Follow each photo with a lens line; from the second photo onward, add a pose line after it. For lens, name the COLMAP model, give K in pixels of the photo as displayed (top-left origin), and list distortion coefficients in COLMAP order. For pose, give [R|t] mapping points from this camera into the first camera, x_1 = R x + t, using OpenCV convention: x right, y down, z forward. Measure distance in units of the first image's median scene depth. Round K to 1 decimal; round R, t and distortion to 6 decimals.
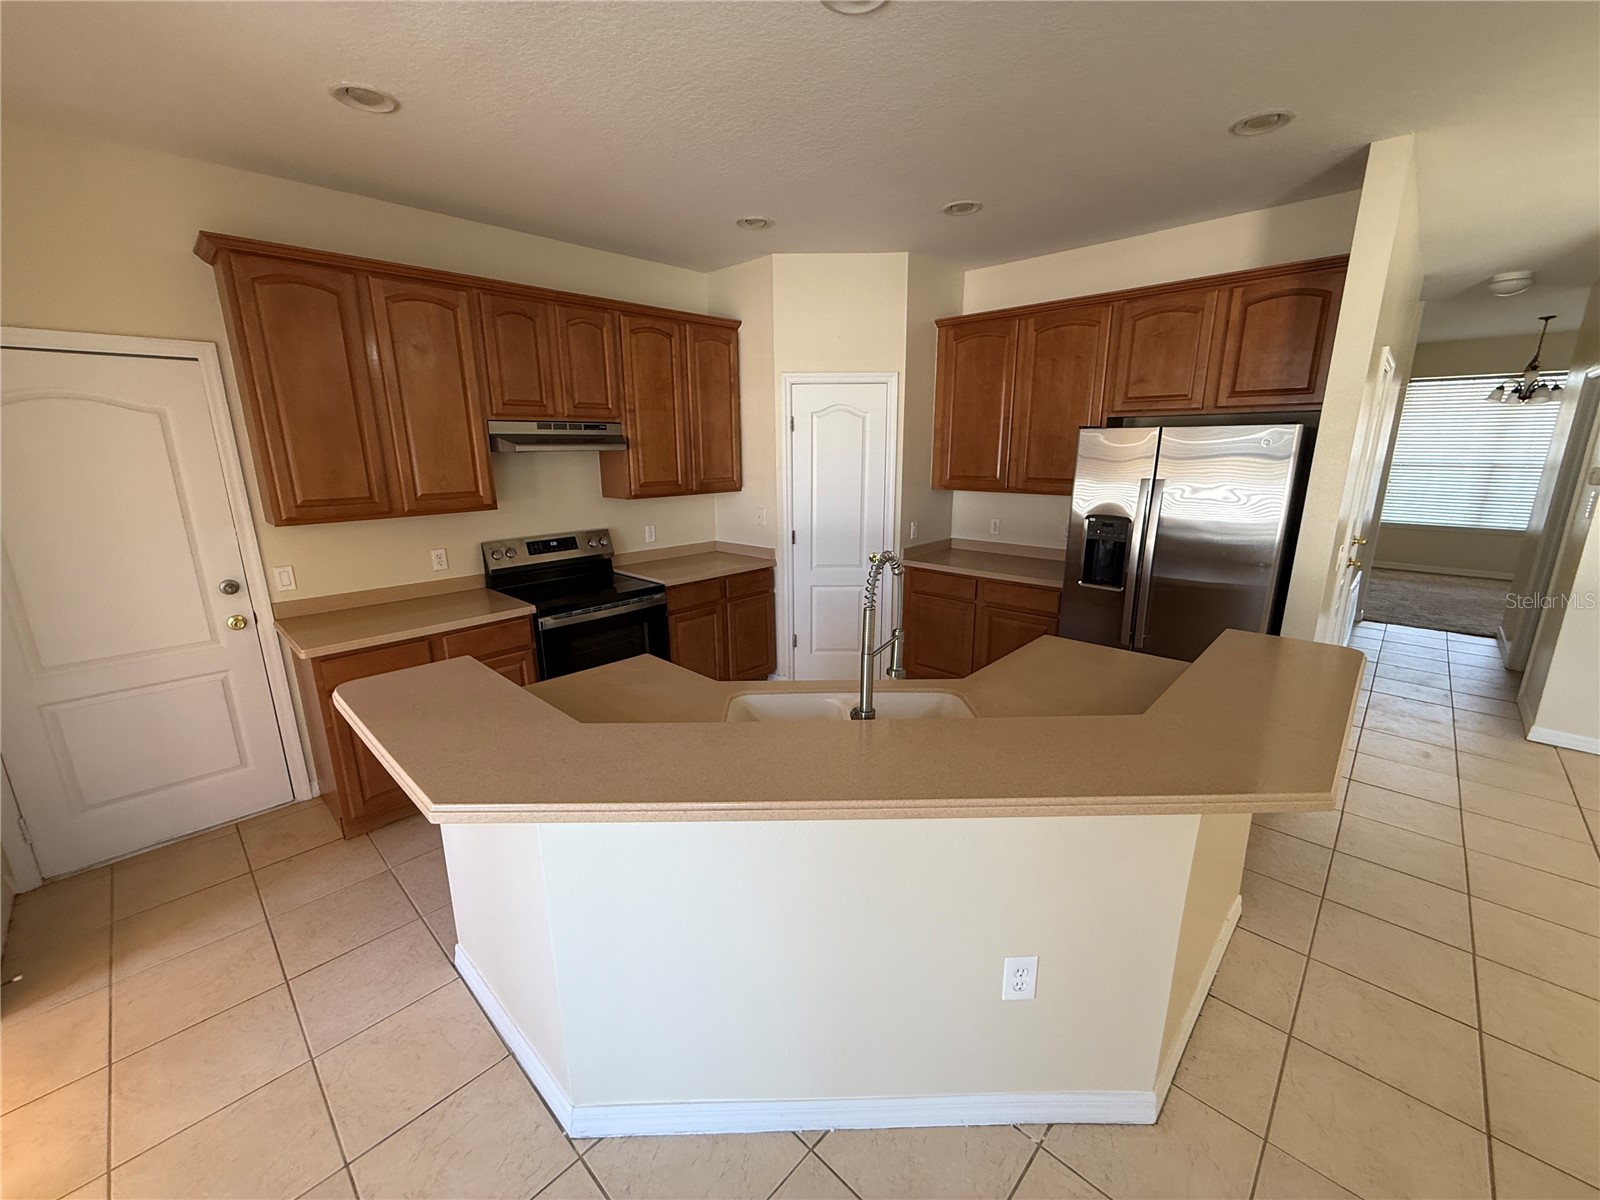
lens RADIAL K [[638.9, 0, 799.5], [0, 638.9, 601.0], [0, 0, 1]] dist [0.000431, 0.000356]
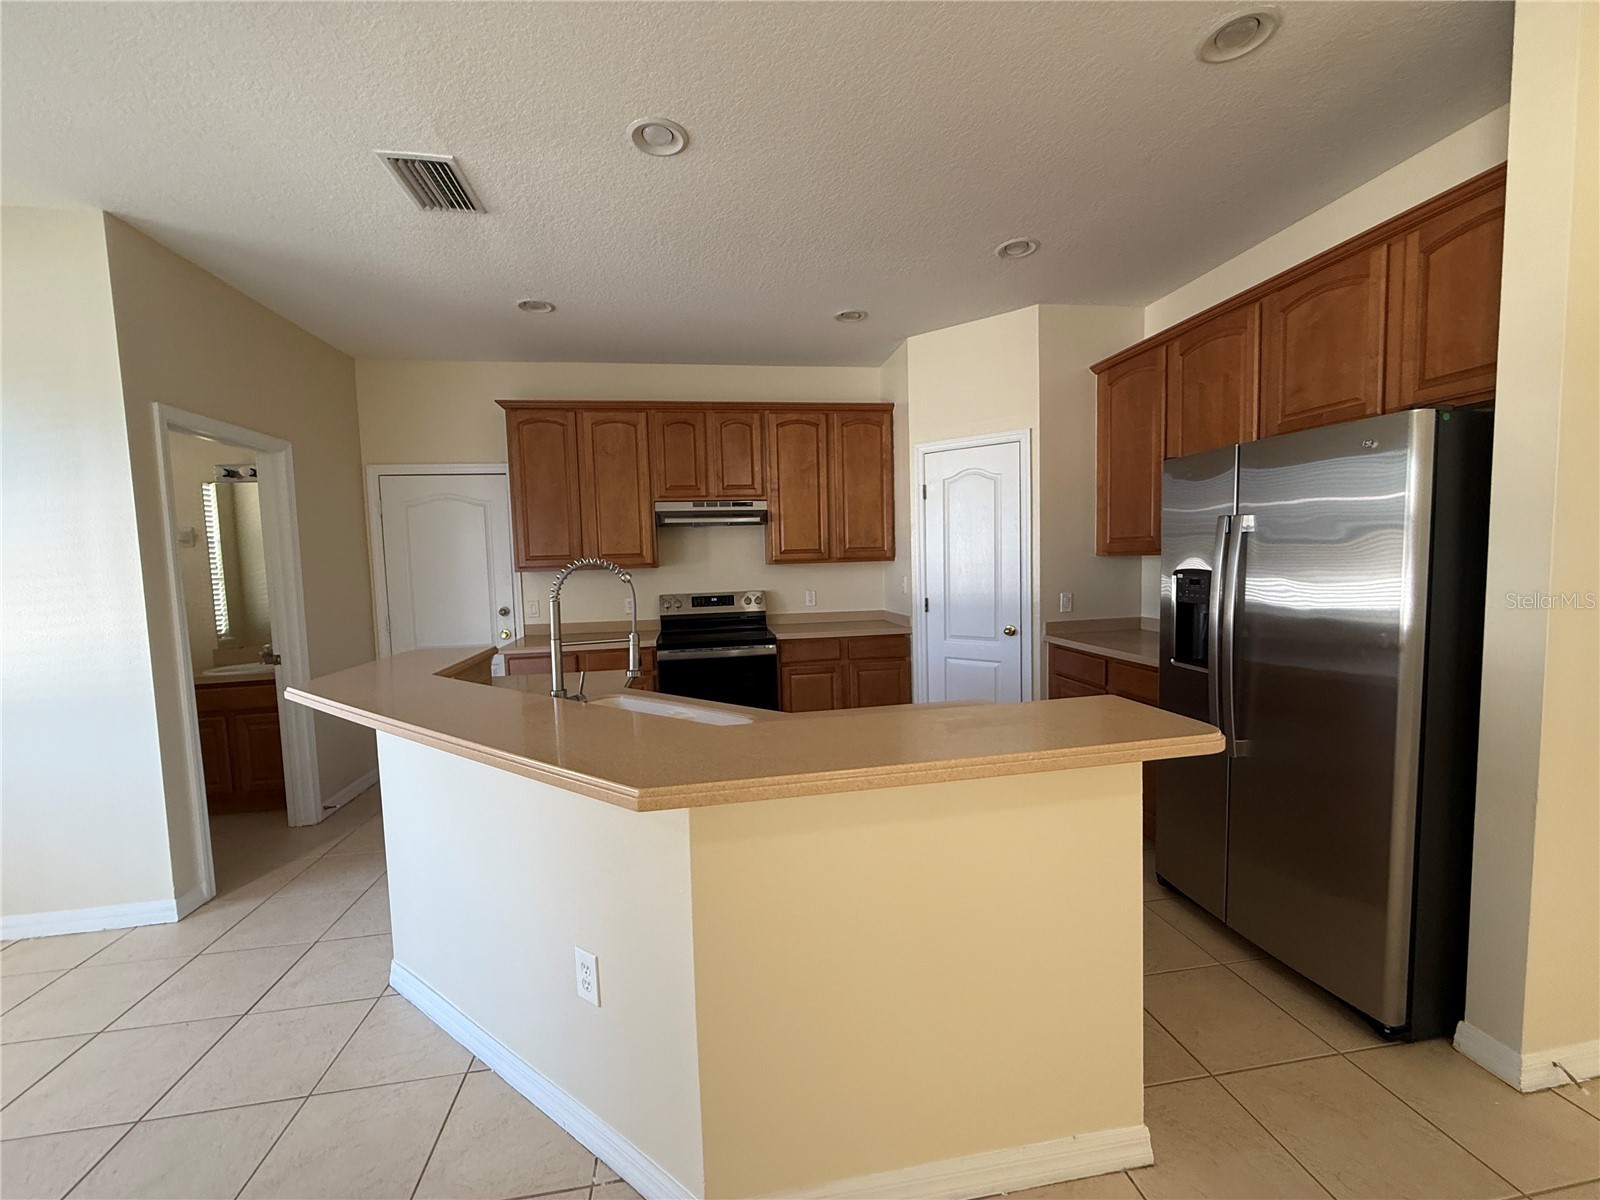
lens RADIAL K [[638.9, 0, 797.1], [0, 638.9, 600.7], [0, 0, 1]] dist [0.000431, 0.000356]
pose [[0.799163, 0.025404, -0.600577, 0.472946], [-0.122461, 0.985034, -0.121288, 0.041002], [0.588508, 0.170476, 0.790314, 0.126233]]
